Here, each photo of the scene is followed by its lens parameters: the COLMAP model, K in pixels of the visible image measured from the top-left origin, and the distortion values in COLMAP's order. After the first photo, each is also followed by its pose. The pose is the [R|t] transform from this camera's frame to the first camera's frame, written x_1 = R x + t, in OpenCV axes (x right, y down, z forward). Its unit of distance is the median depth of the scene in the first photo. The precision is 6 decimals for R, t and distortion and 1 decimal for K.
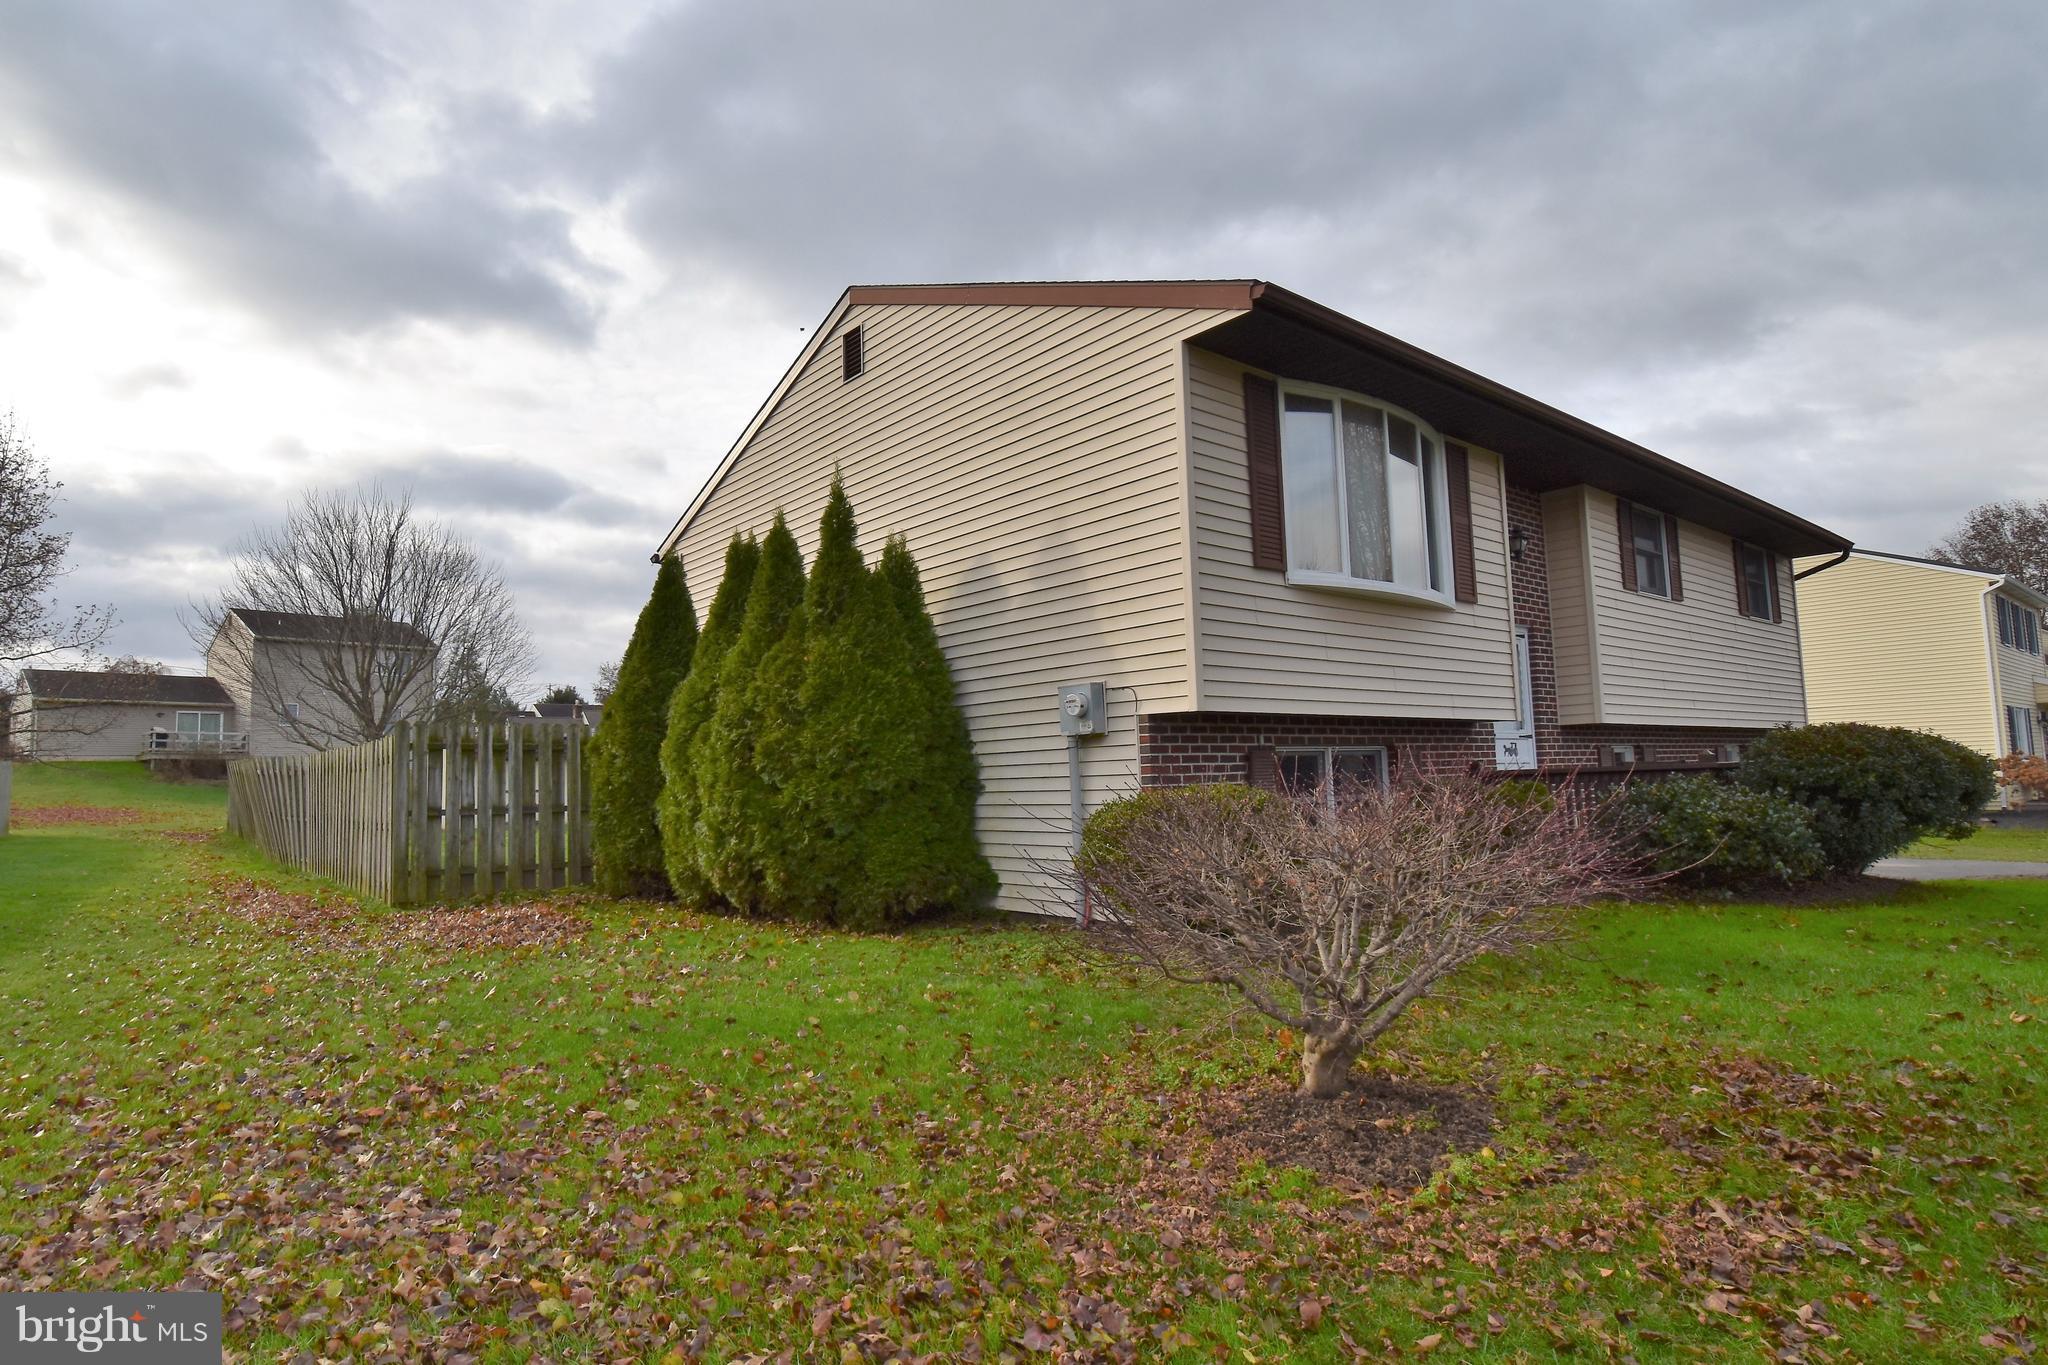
lens RADIAL K [[1077.6, 0, 1024.0], [0, 1077.6, 682.5], [0, 0, 1]] dist [0.001593, -0.000019]
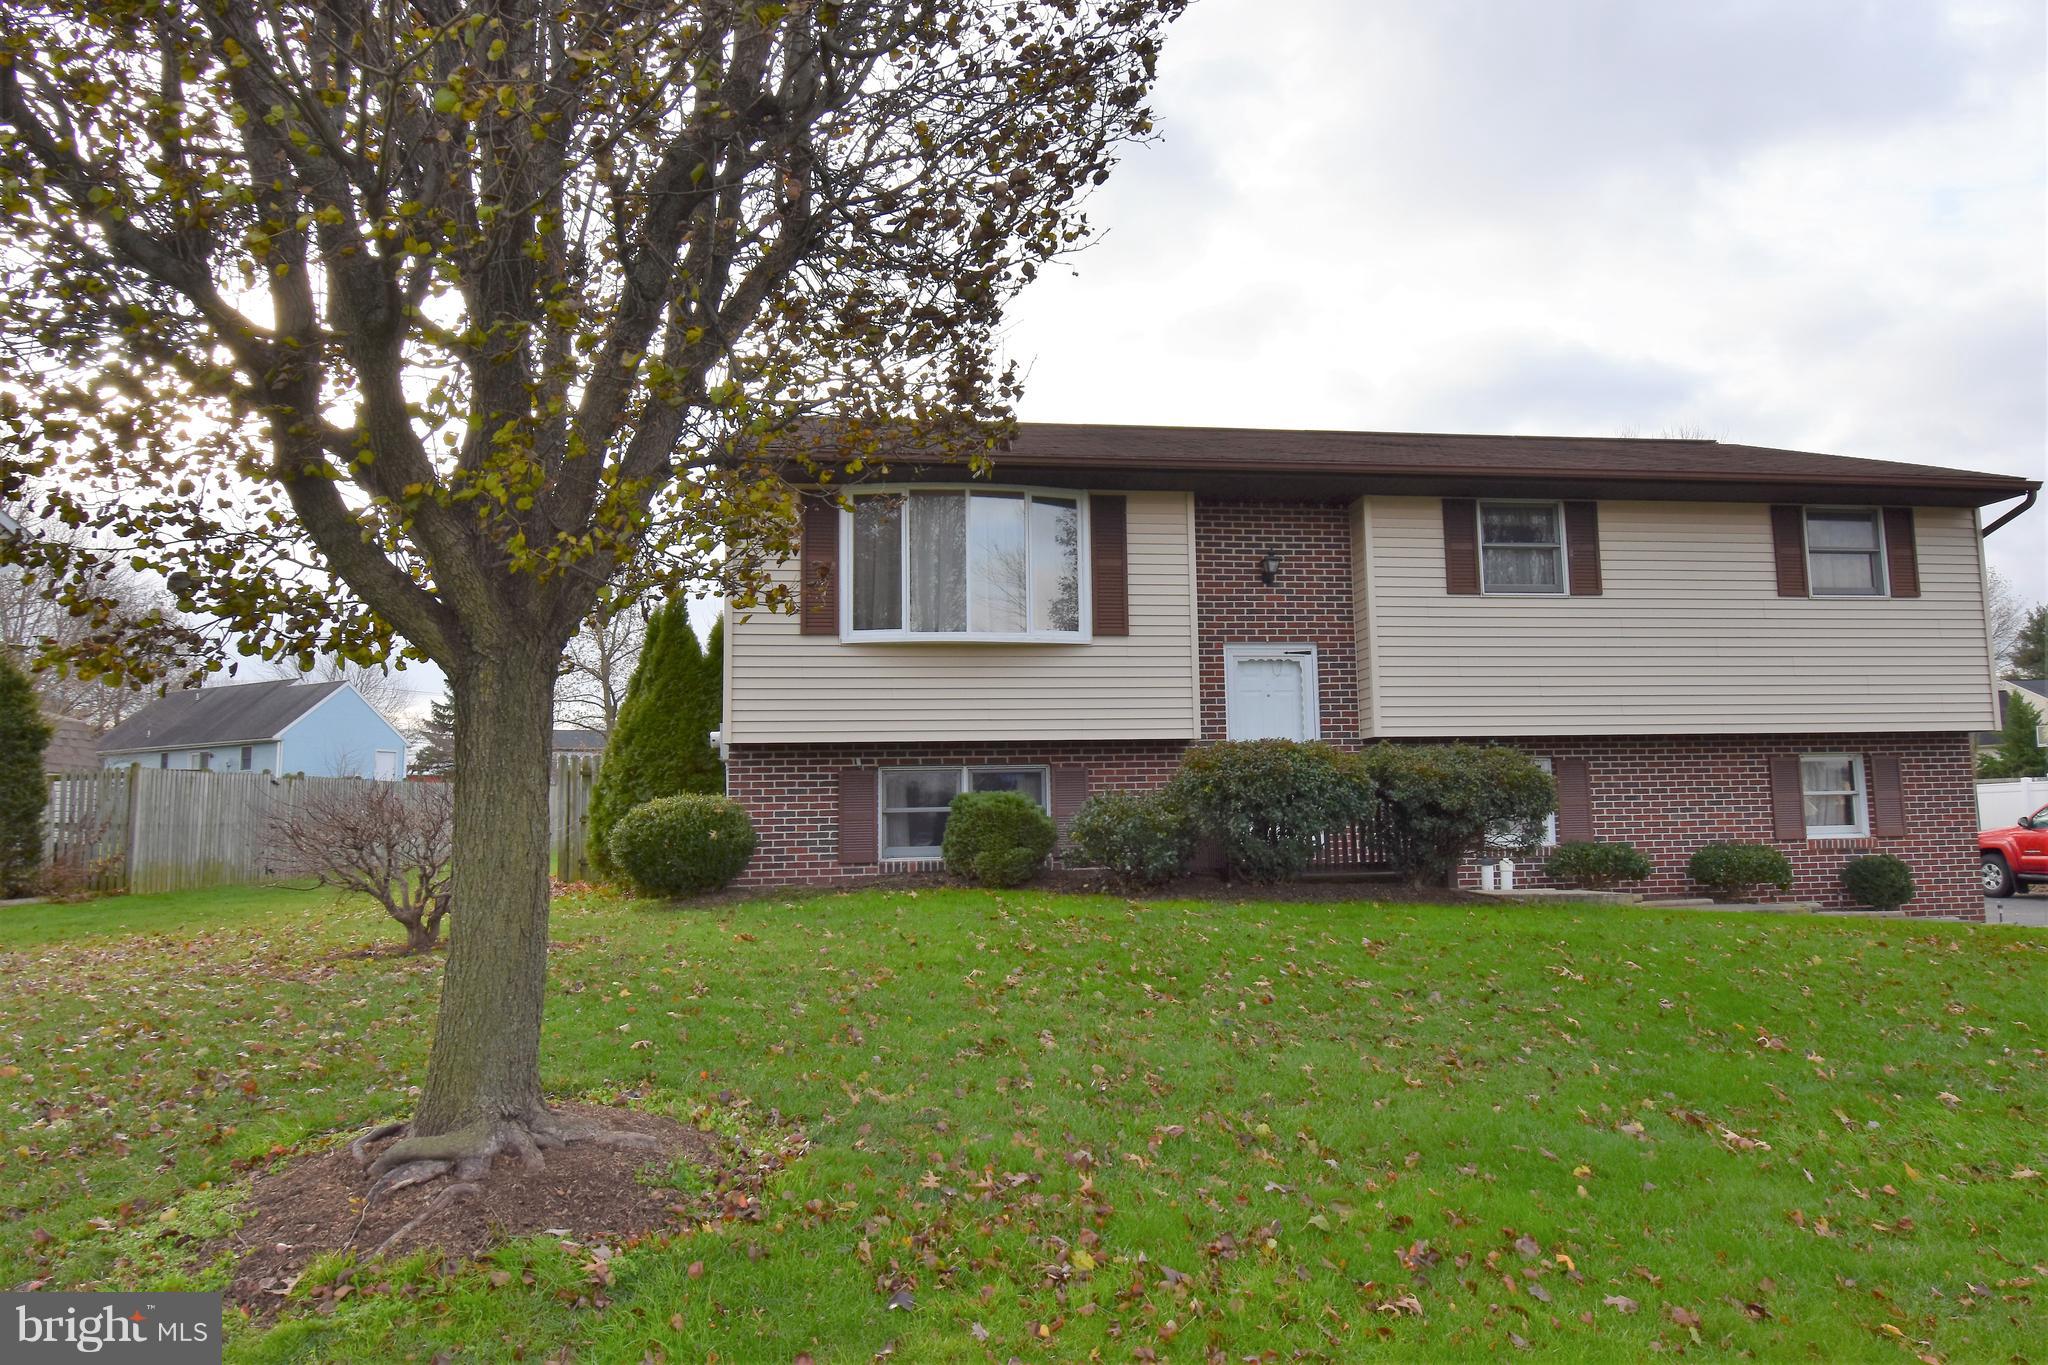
lens RADIAL K [[1191.7, 0, 1024.0], [0, 1191.7, 682.5], [0, 0, 1]] dist [-0.020247, -0.002735]
pose [[0.837845, -0.046840, -0.543895, 1.105776], [0.040499, 0.998900, -0.023638, 0.000280], [0.544404, -0.002223, 0.838820, -0.095764]]
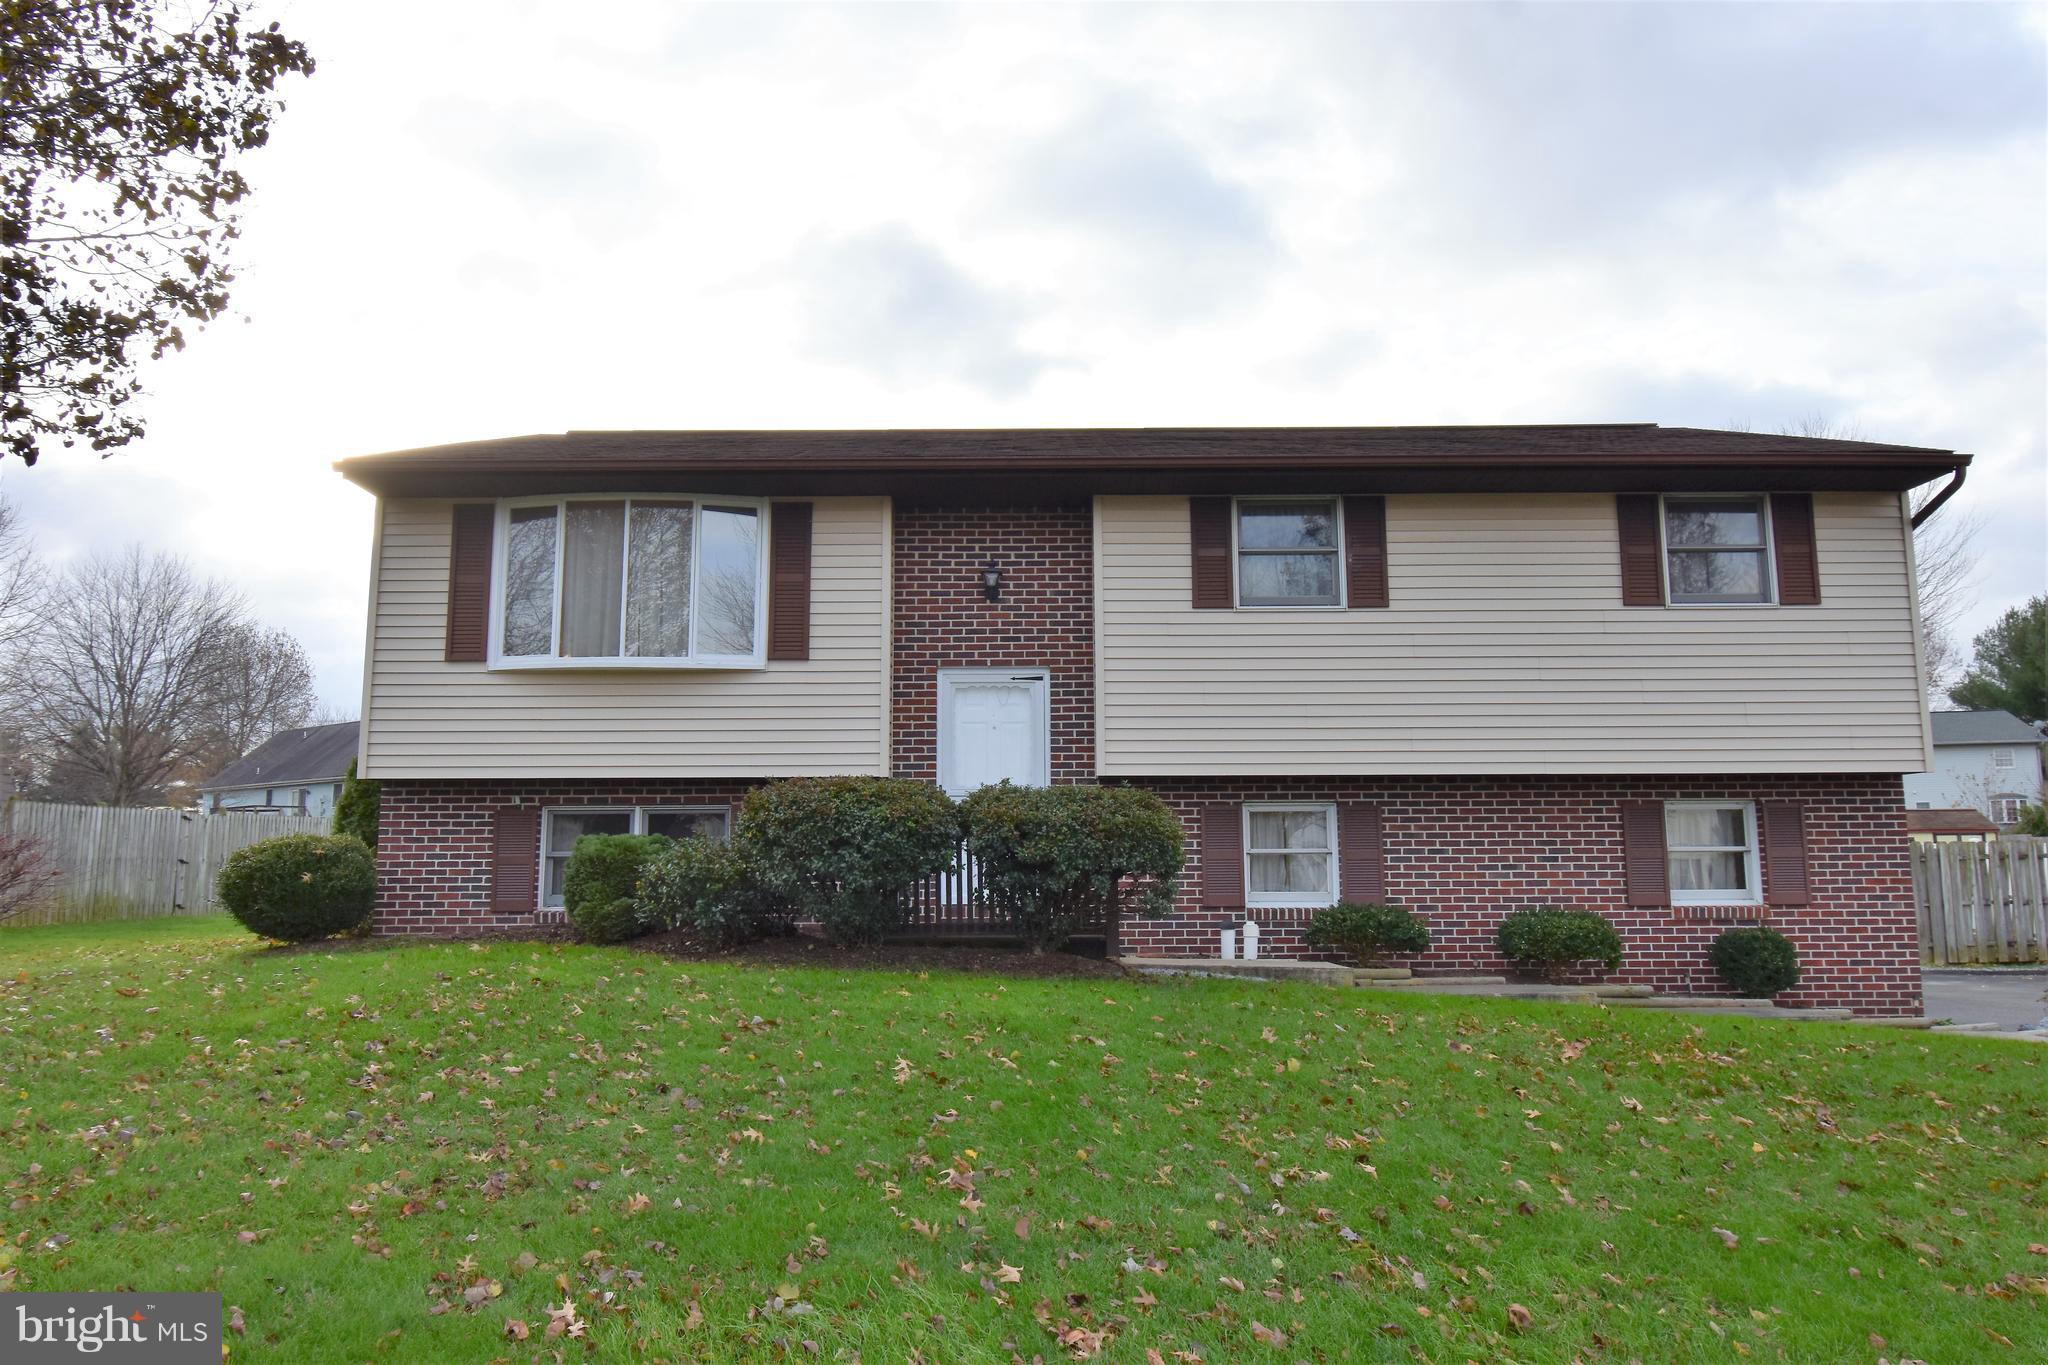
lens RADIAL K [[1326.6, 0, 1024.0], [0, 1326.6, 682.5], [0, 0, 1]] dist [-0.010465, 0.000592]
pose [[0.757373, -0.061591, -0.650071, 1.504937], [0.038193, 0.998016, -0.050060, 0.017808], [0.651865, 0.013086, 0.758222, 0.237235]]
